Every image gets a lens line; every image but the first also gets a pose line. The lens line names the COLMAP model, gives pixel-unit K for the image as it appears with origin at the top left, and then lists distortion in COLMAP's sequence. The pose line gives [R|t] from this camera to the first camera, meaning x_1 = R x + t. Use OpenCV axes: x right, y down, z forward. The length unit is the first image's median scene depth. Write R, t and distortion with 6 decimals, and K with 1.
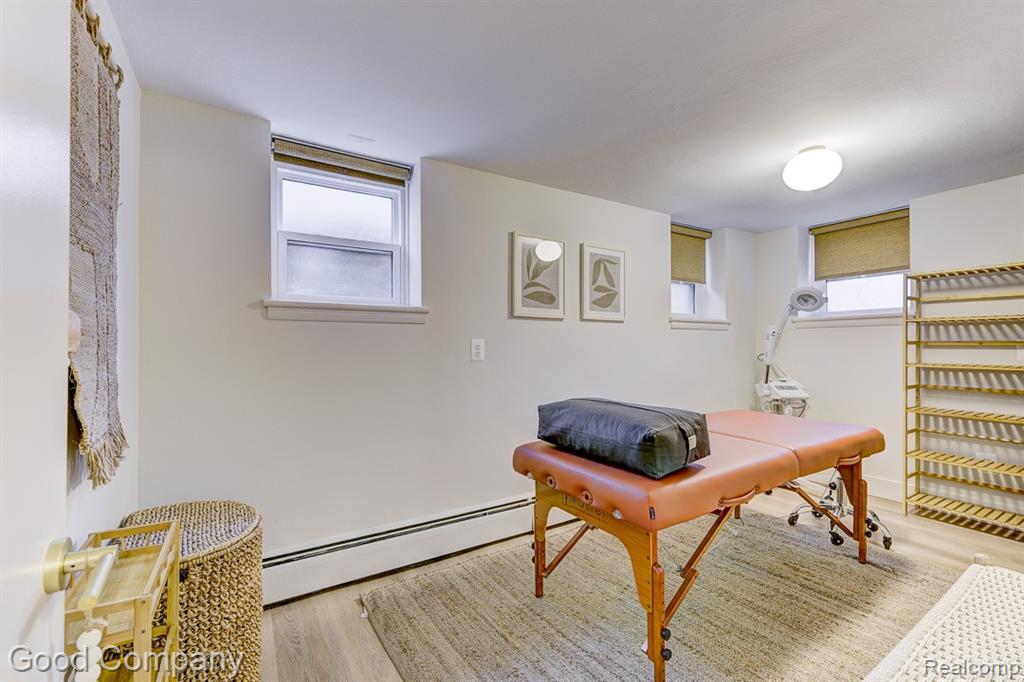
lens RADIAL K [[430.9, 0, 512.0], [0, 430.9, 342.8], [0, 0, 1]] dist [0.000843, 0.000076]
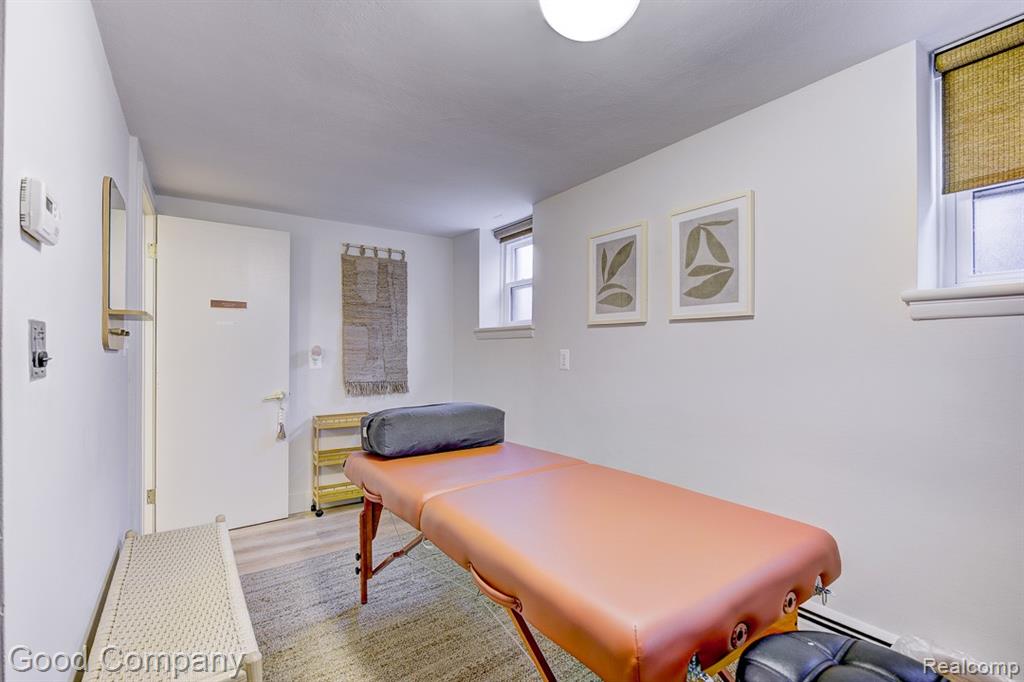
lens RADIAL K [[478.4, 0, 512.6], [0, 478.4, 346.3], [0, 0, 1]] dist [-0.013640, -0.001278]
pose [[0.034854, -0.009241, -0.999350, 0.987233], [0.002152, 0.999956, -0.009171, -0.005284], [0.999390, -0.001831, 0.034872, 0.746772]]
